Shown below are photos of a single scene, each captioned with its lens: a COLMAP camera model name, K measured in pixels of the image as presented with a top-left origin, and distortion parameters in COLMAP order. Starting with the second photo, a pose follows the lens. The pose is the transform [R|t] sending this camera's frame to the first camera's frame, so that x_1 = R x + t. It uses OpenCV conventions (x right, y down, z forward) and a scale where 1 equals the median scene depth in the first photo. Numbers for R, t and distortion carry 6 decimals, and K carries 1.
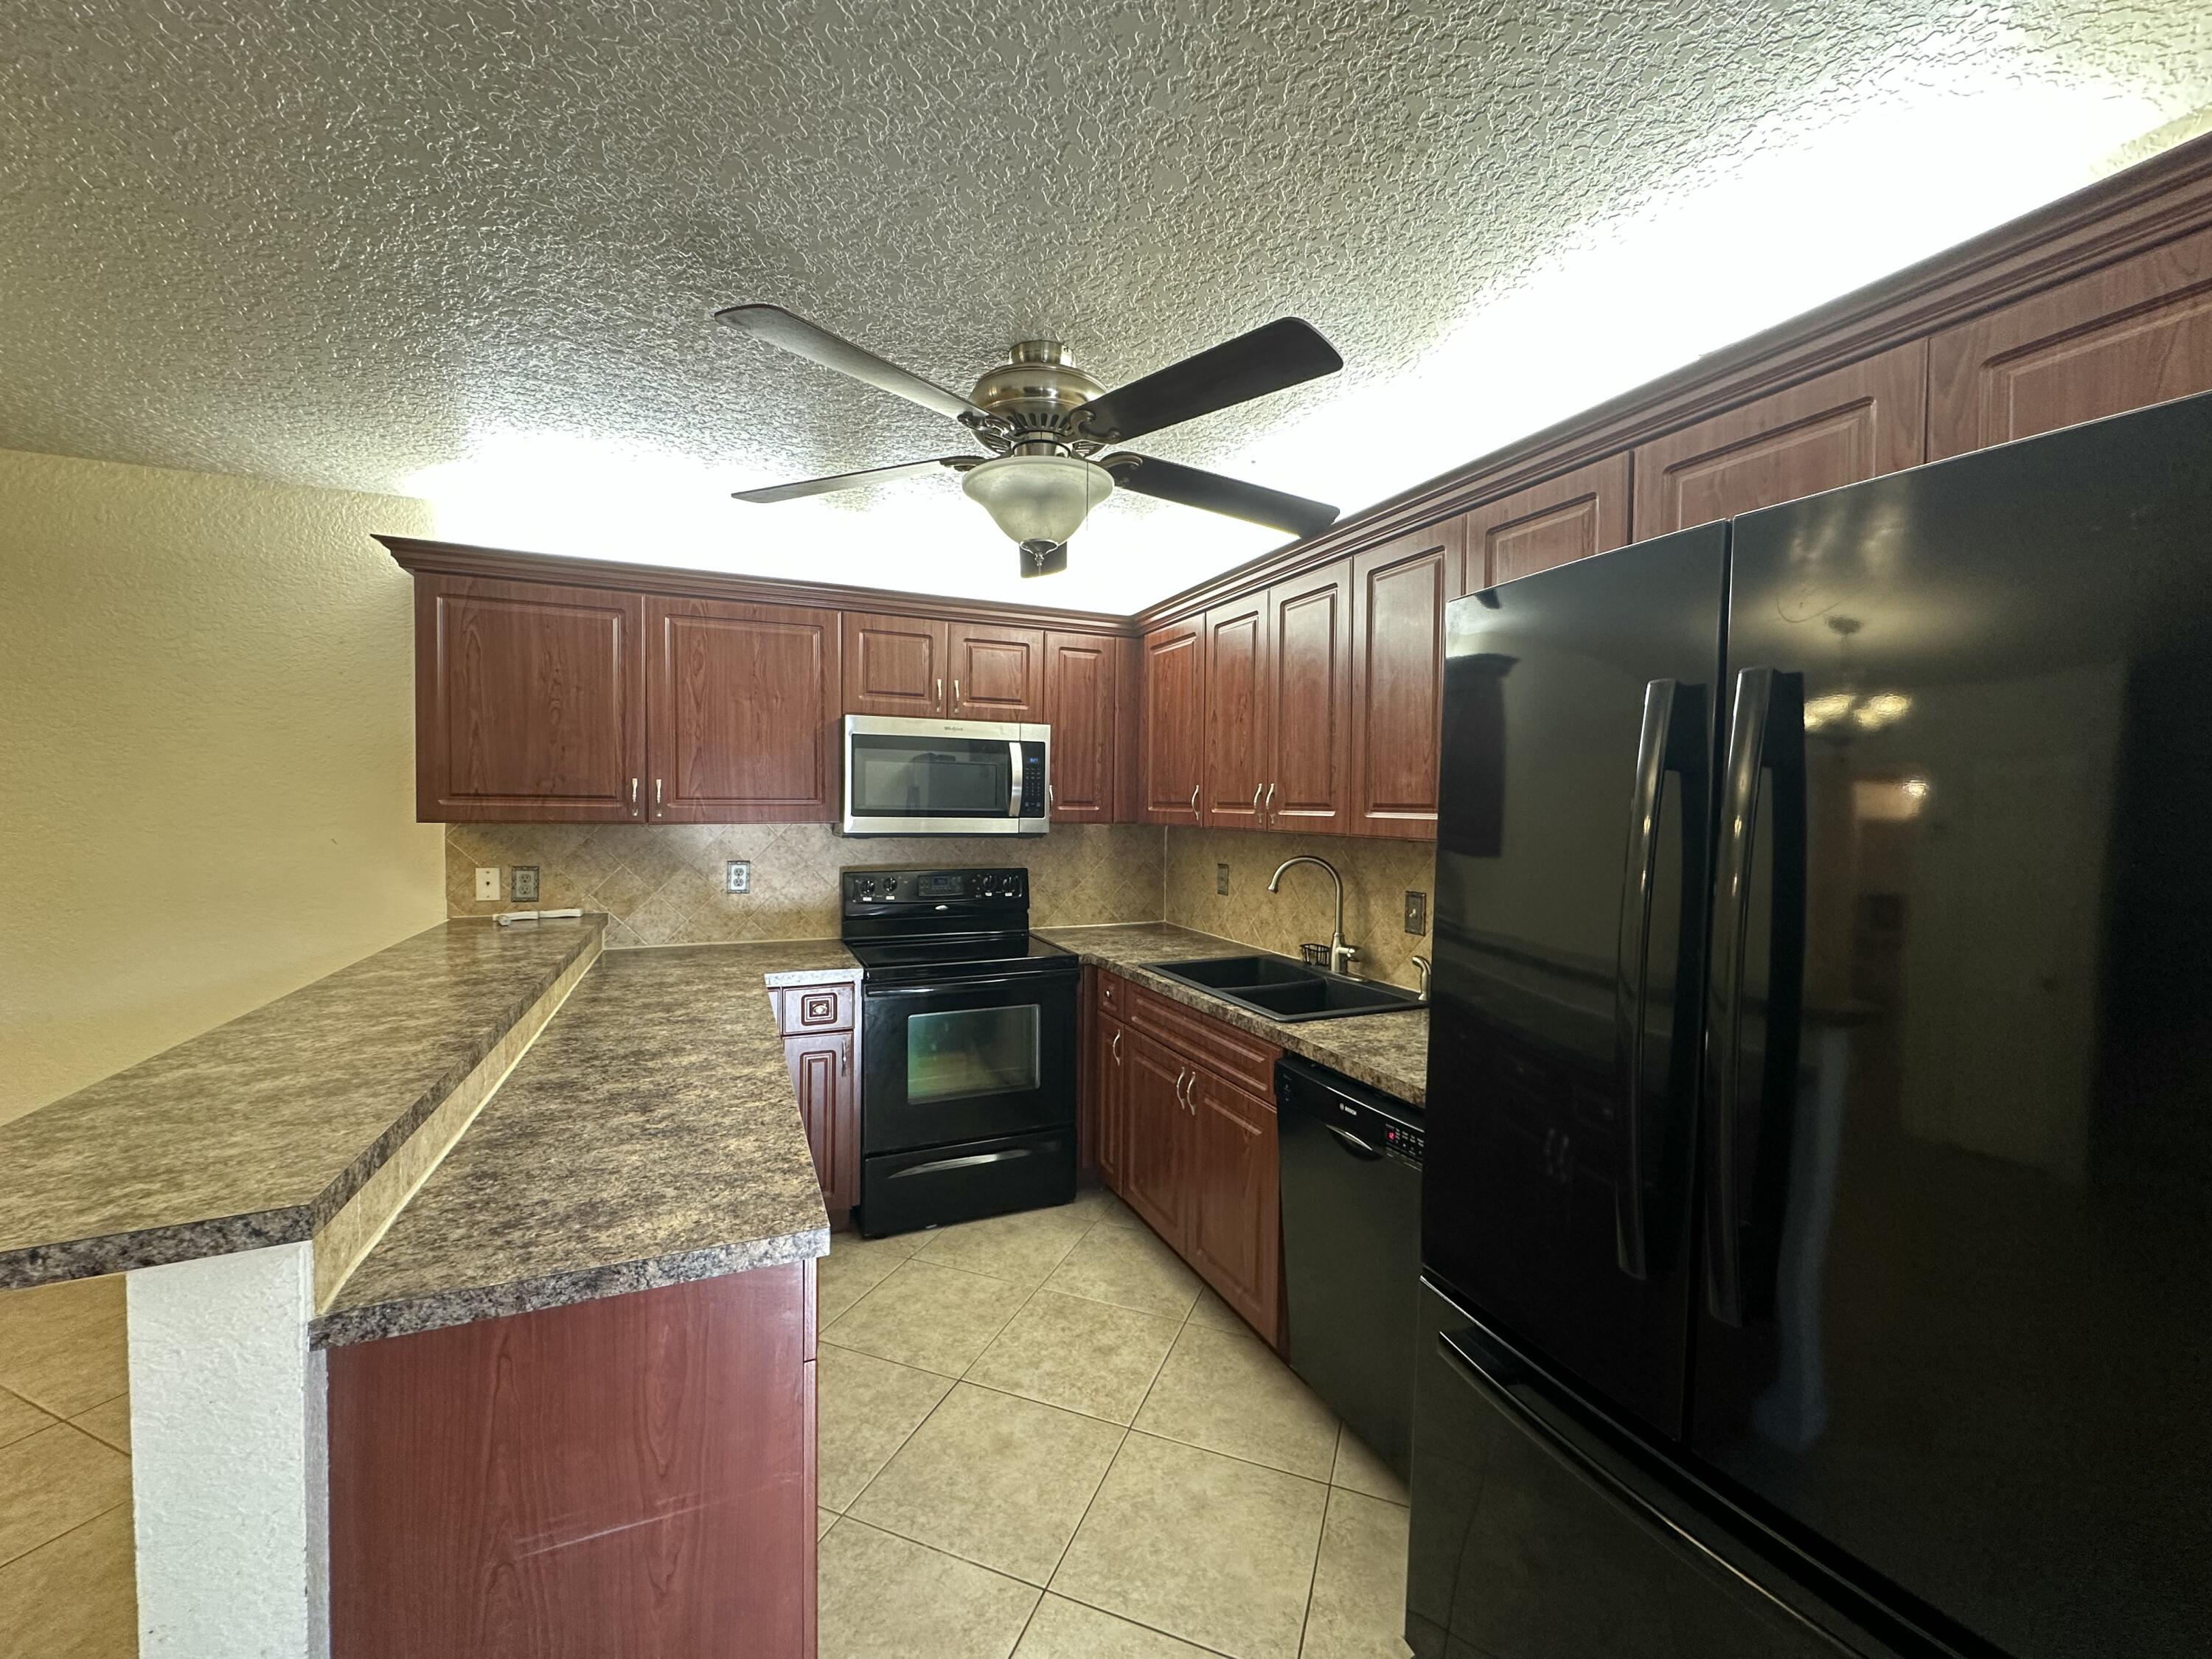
lens RADIAL K [[879.9, 0, 1106.0], [0, 879.9, 829.5], [0, 0, 1]] dist [-0.000208, -0.000036]
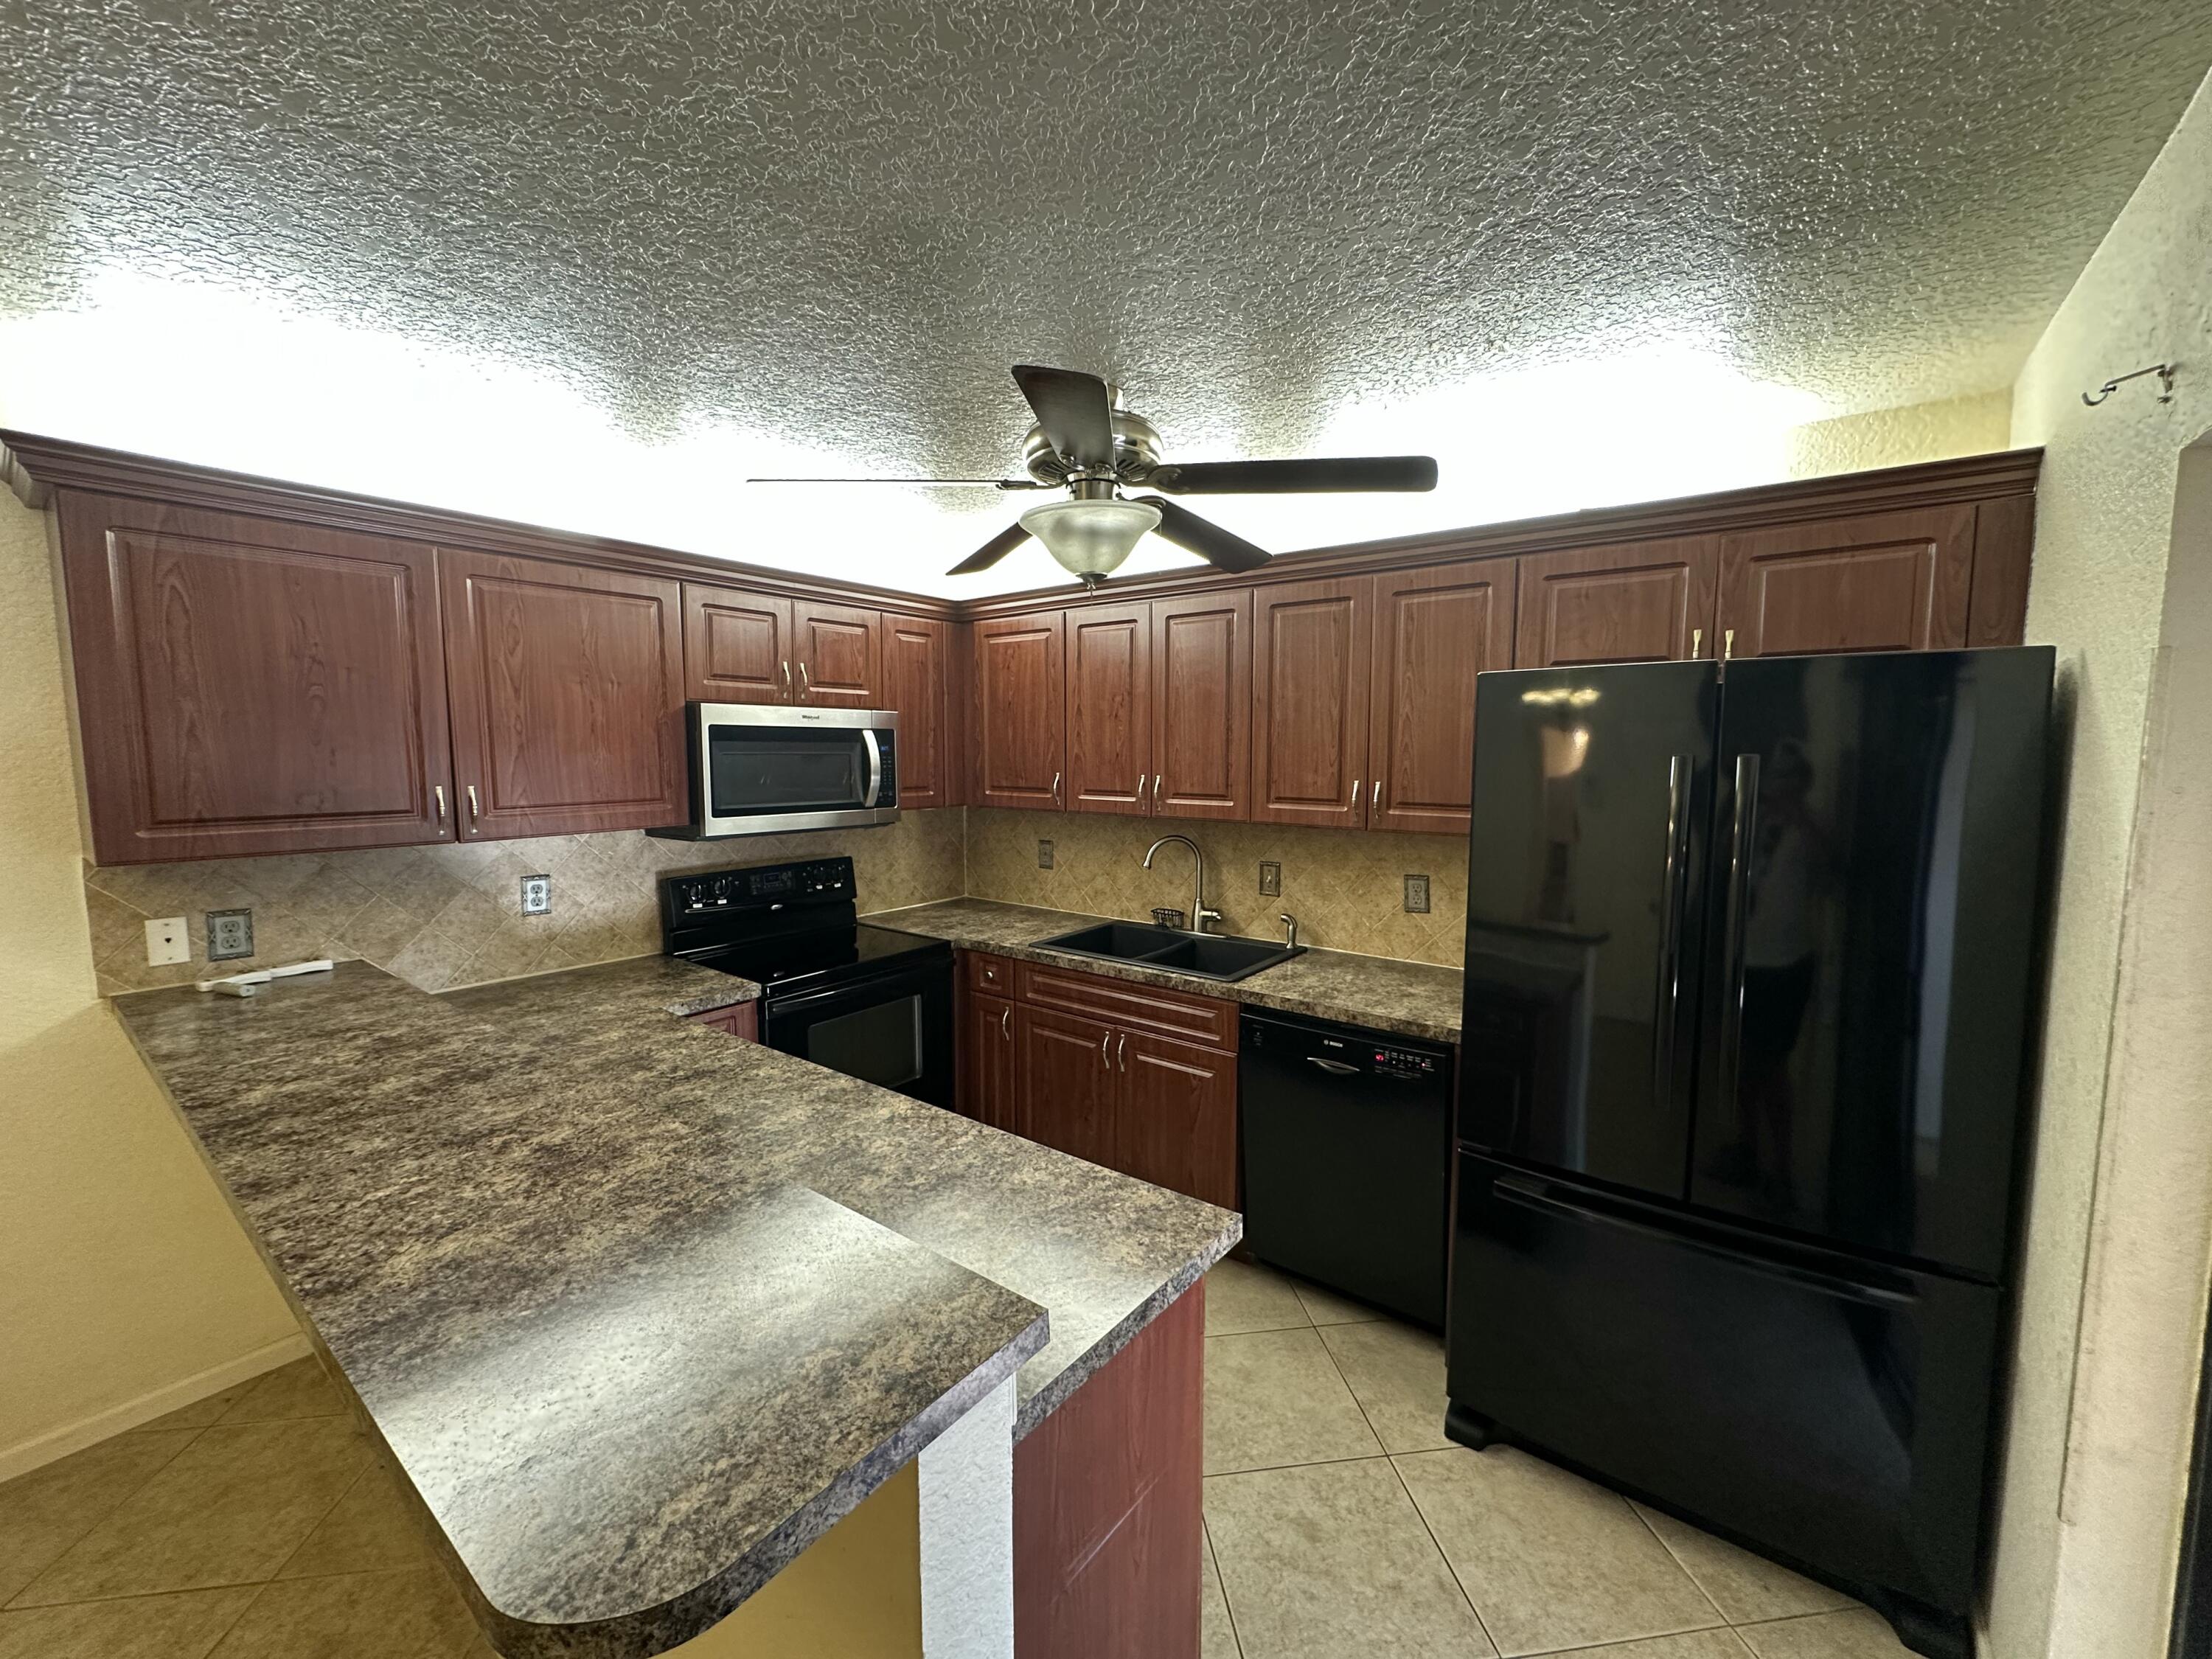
lens RADIAL K [[879.9, 0, 1106.0], [0, 879.9, 829.5], [0, 0, 1]] dist [-0.000208, -0.000036]
pose [[0.873613, -0.055961, 0.483393, -0.387983], [0.023600, 0.997069, 0.072777, -0.061020], [-0.486049, -0.052171, 0.872373, 0.029651]]
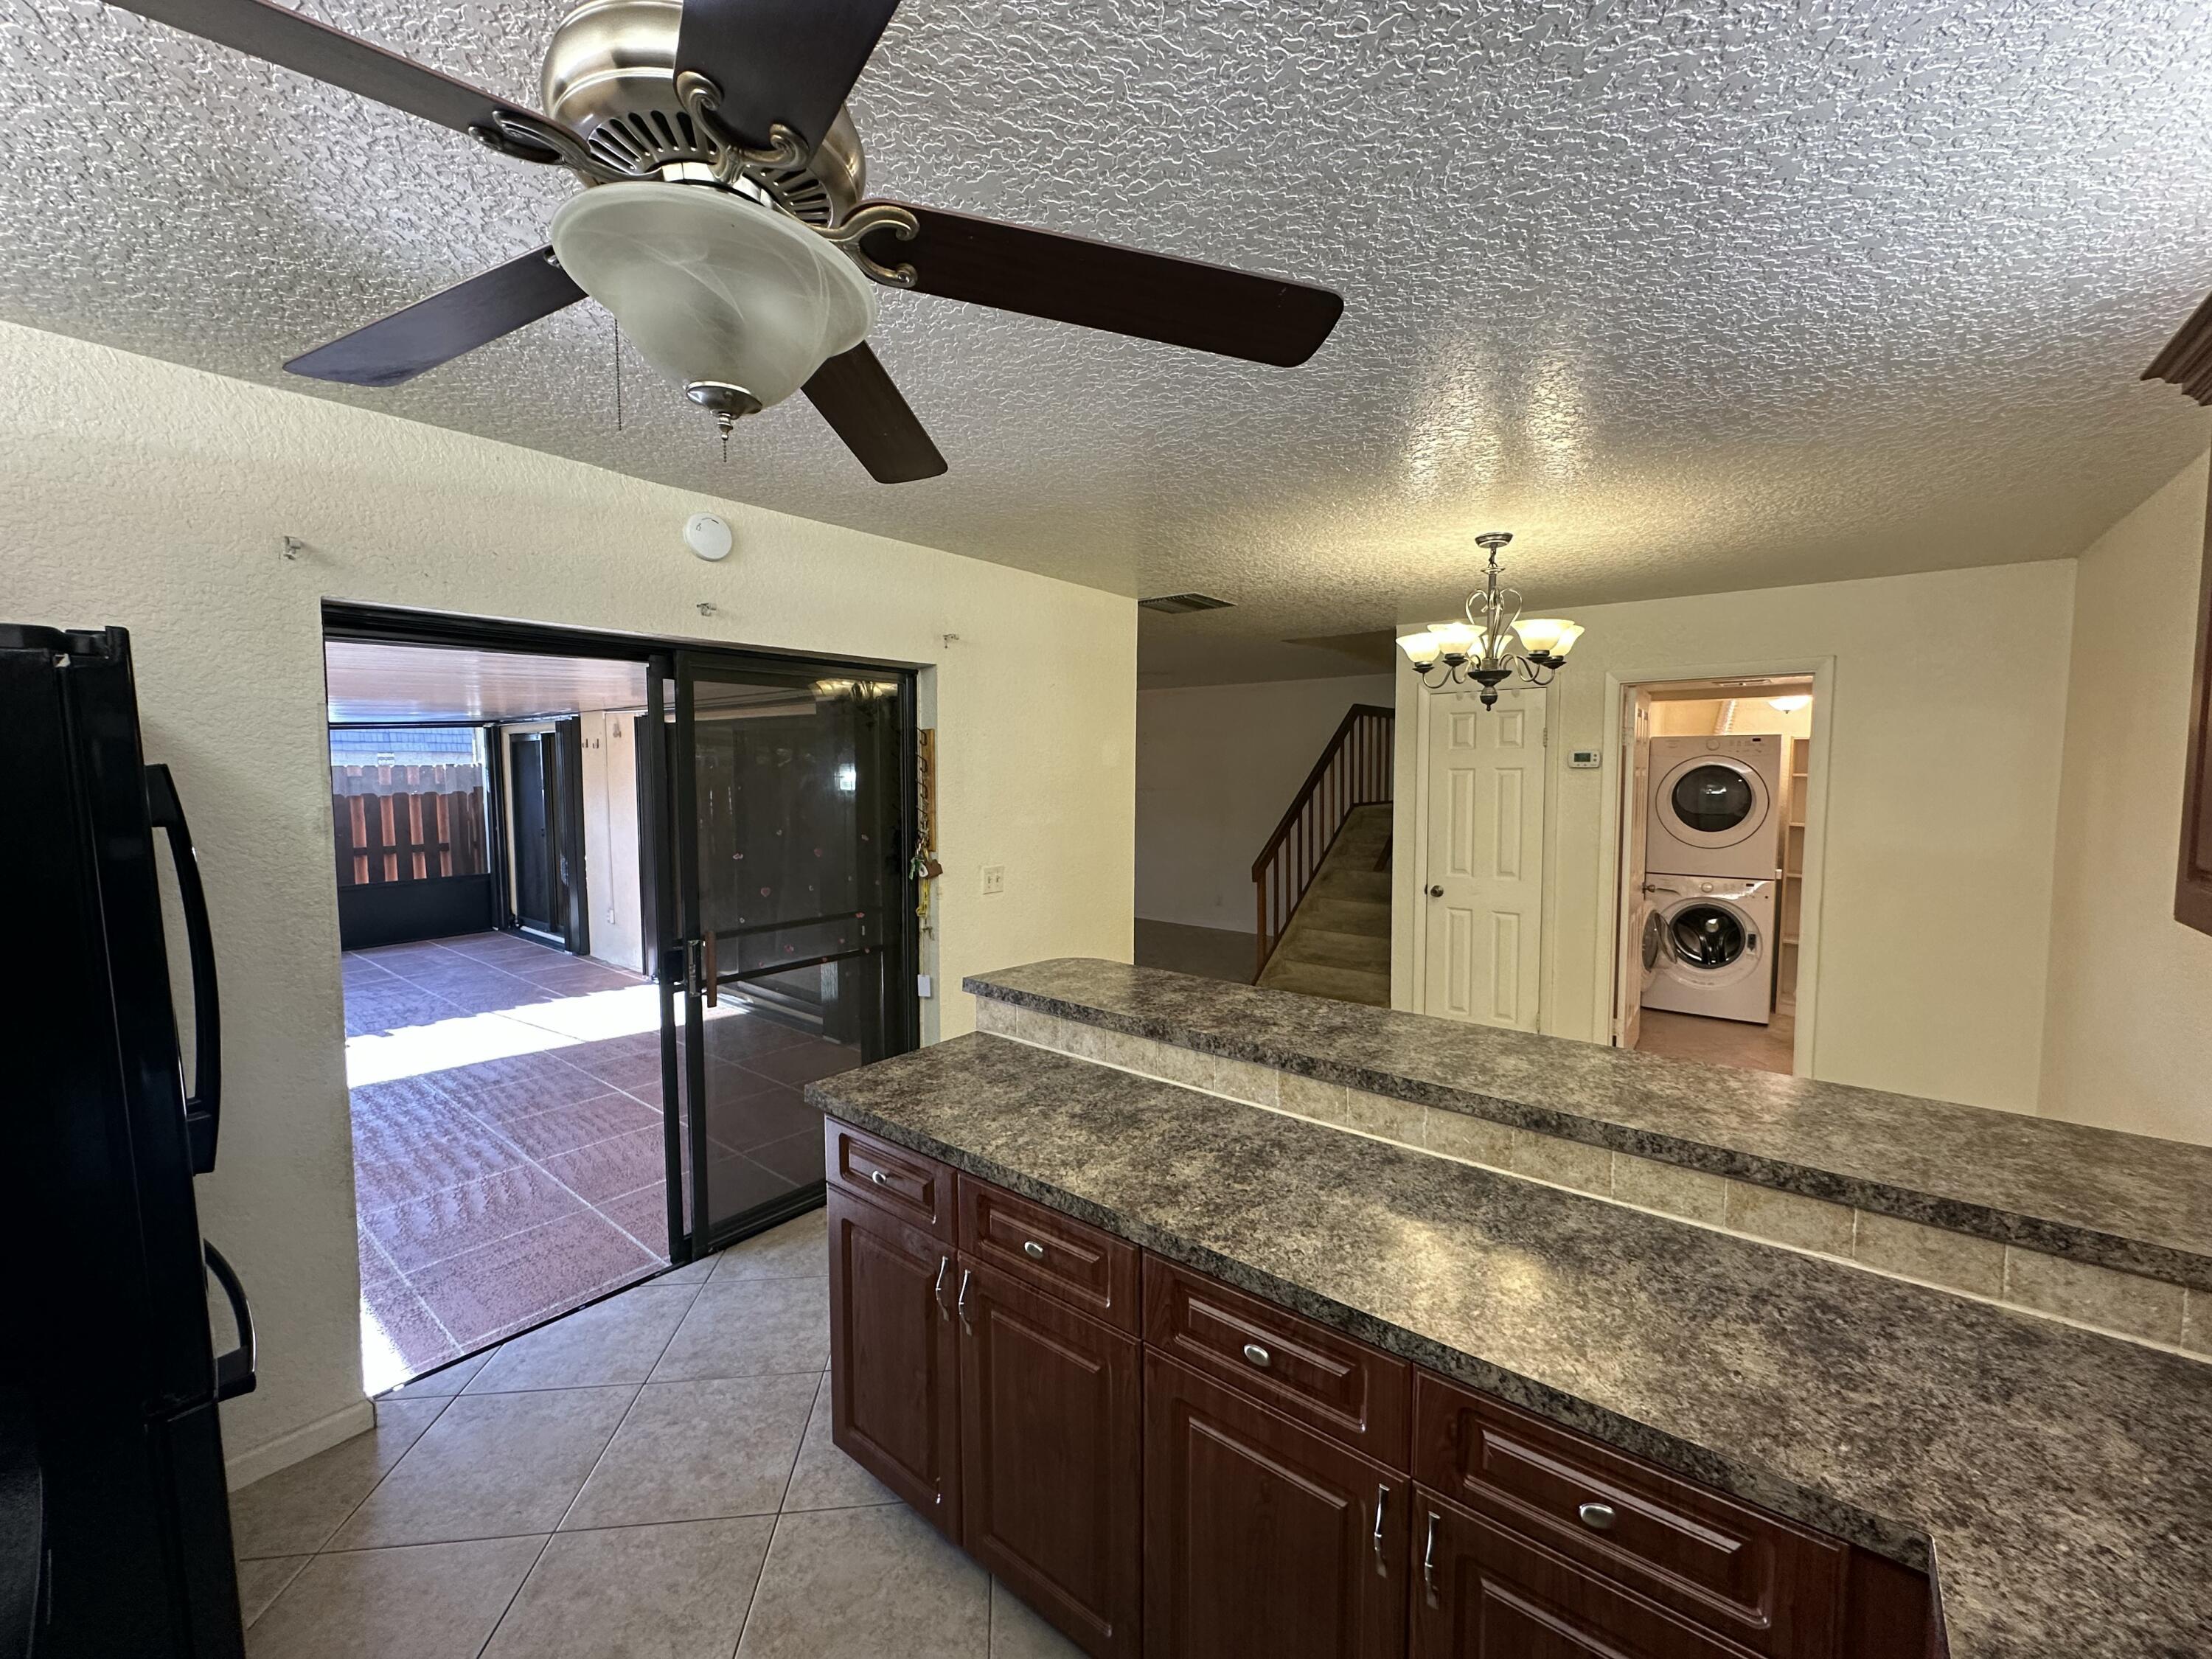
lens RADIAL K [[879.9, 0, 1106.0], [0, 879.9, 829.5], [0, 0, 1]] dist [-0.000208, -0.000036]
pose [[-0.886671, 0.020272, -0.461956, -0.020359], [-0.023636, 0.995746, 0.089062, -0.079322], [0.461796, 0.089887, -0.882420, 1.037590]]
